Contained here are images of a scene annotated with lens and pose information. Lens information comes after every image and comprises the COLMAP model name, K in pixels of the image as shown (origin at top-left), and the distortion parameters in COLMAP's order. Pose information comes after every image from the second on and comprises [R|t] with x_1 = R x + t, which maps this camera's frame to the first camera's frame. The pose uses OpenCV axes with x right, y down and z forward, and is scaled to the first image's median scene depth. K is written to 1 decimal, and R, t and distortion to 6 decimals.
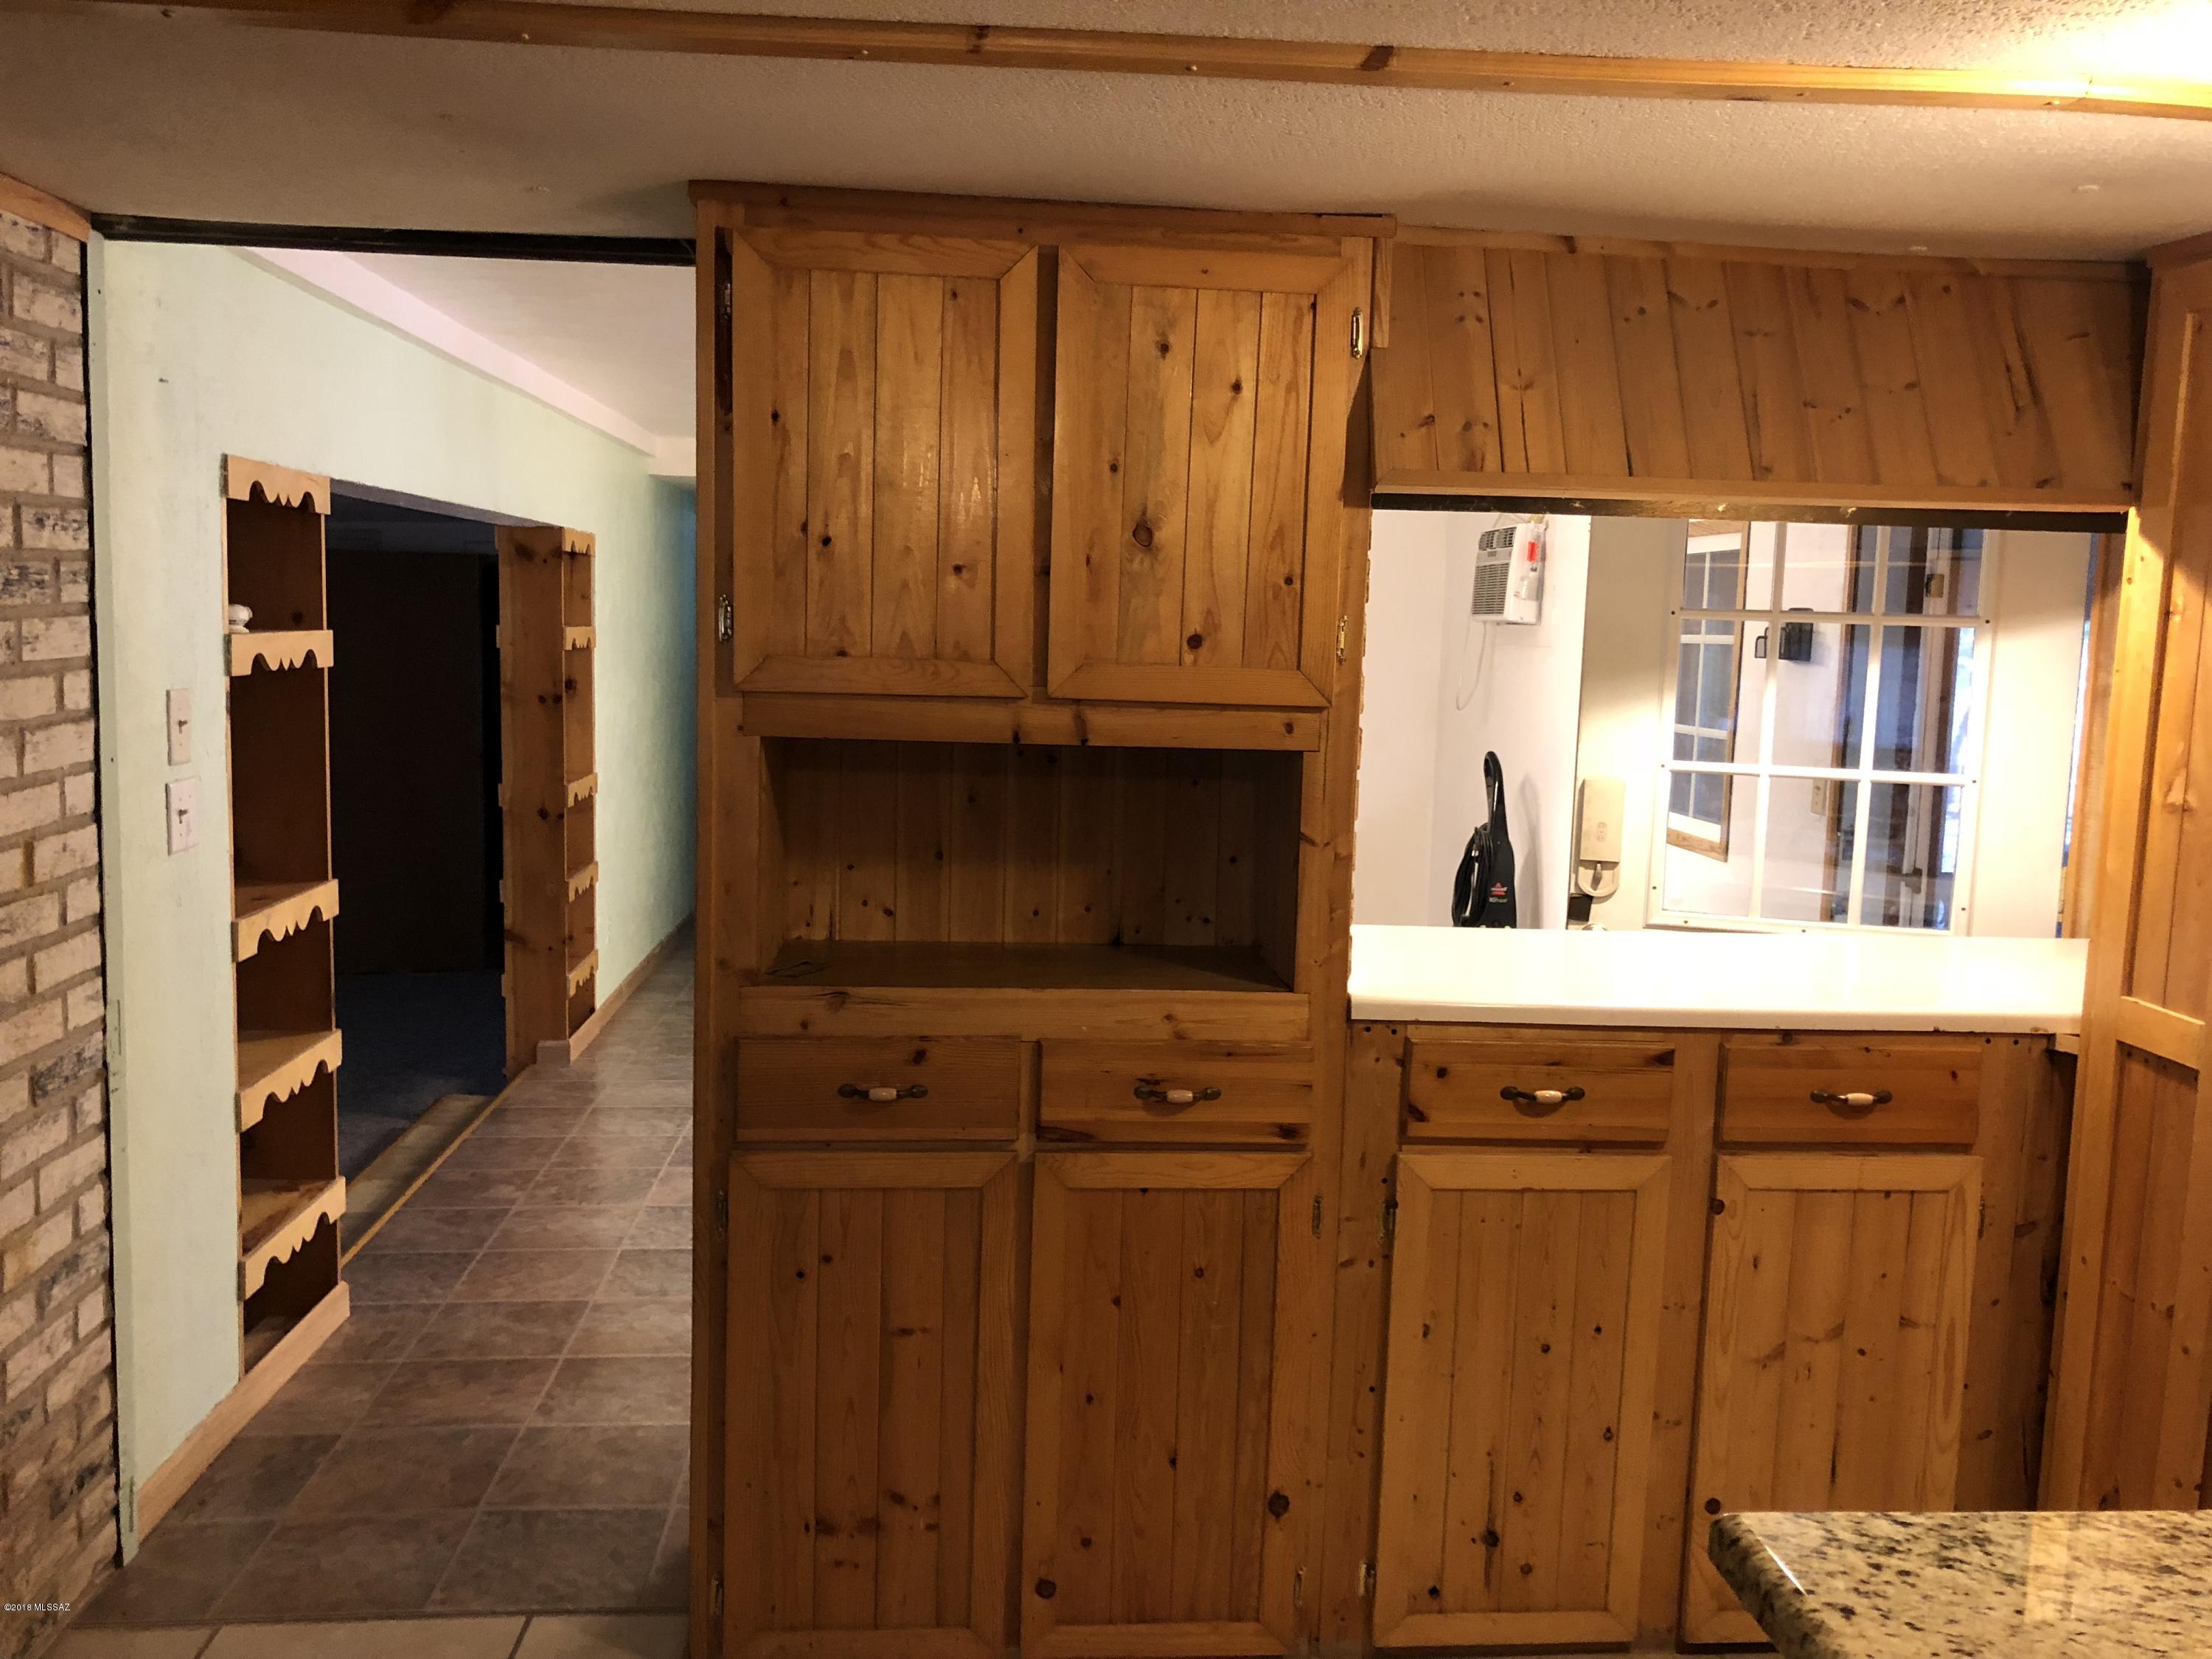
lens RADIAL K [[1808.8, 0, 1121.0], [0, 1808.8, 809.3], [0, 0, 1]] dist [0.026313, -0.025292]
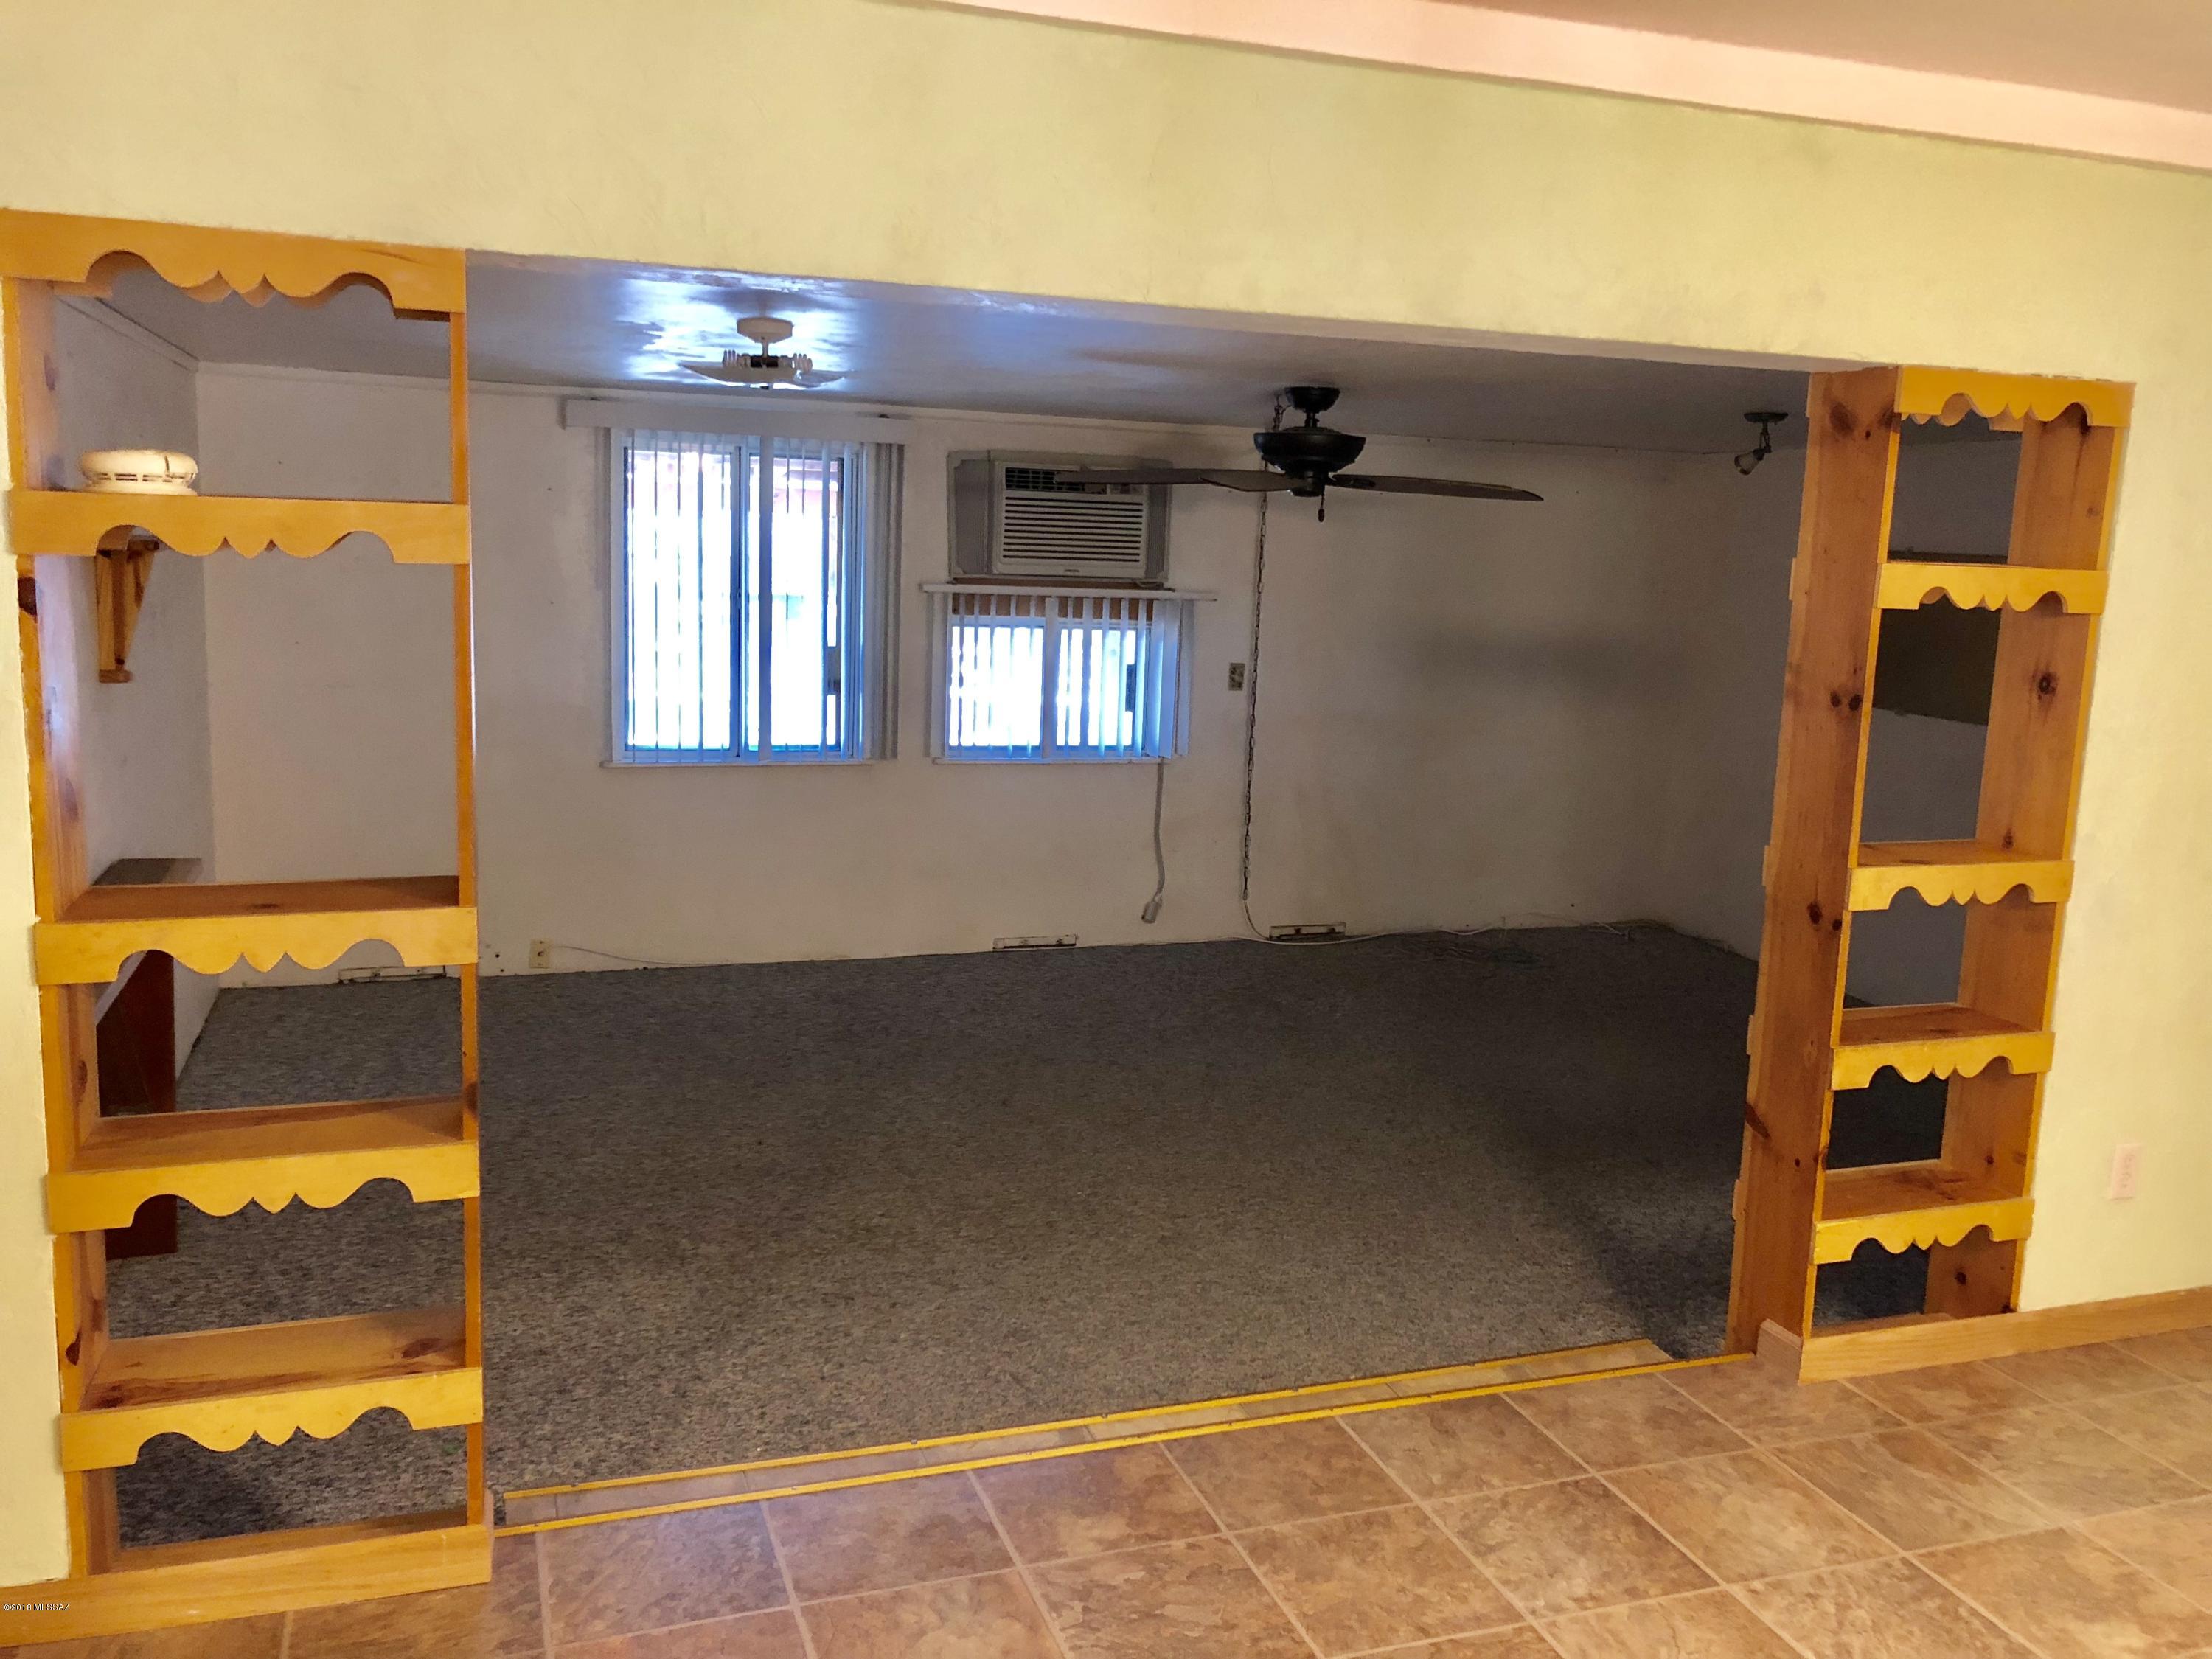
lens RADIAL K [[1808.8, 0, 1110.6], [0, 1808.8, 821.8], [0, 0, 1]] dist [0.026313, -0.025292]
pose [[0.255841, 0.131263, -0.957766, 0.321489], [-0.127955, 0.986620, 0.101038, -0.120761], [0.958214, 0.096701, 0.269213, 1.527831]]
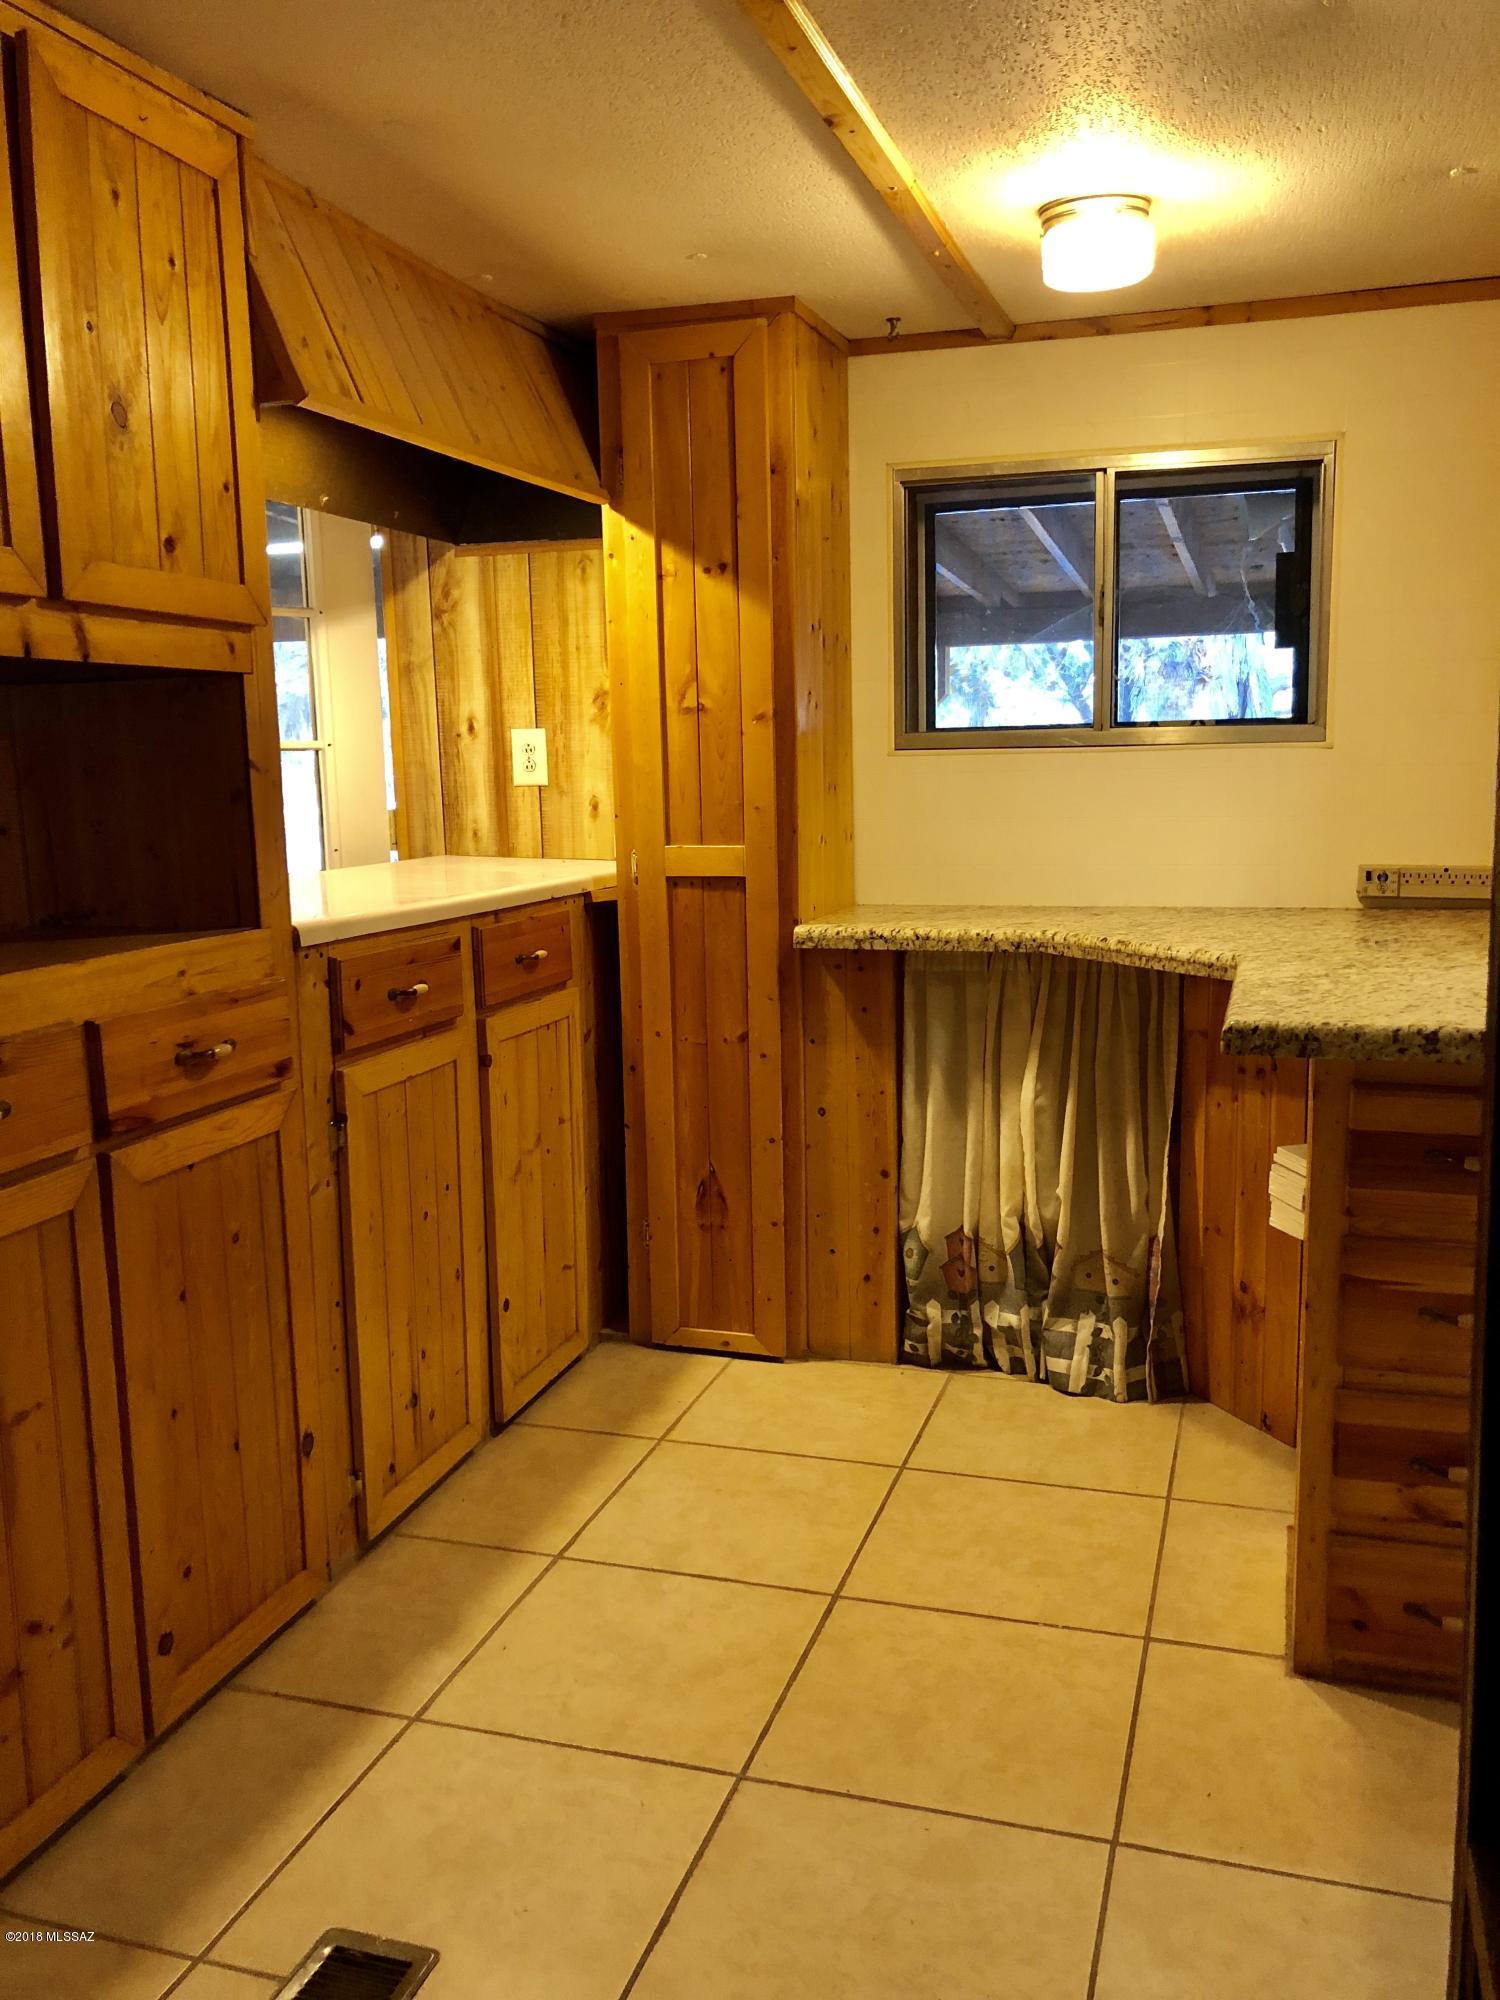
lens RADIAL K [[1635.4, 0, 761.6], [0, 1635.4, 994.1], [0, 0, 1]] dist [0.026313, -0.025292]
pose [[0.376269, -0.172267, 0.910355, -0.610280], [0.130231, 0.982642, 0.132119, 0.054763], [-0.917312, 0.068844, 0.392172, 0.410238]]
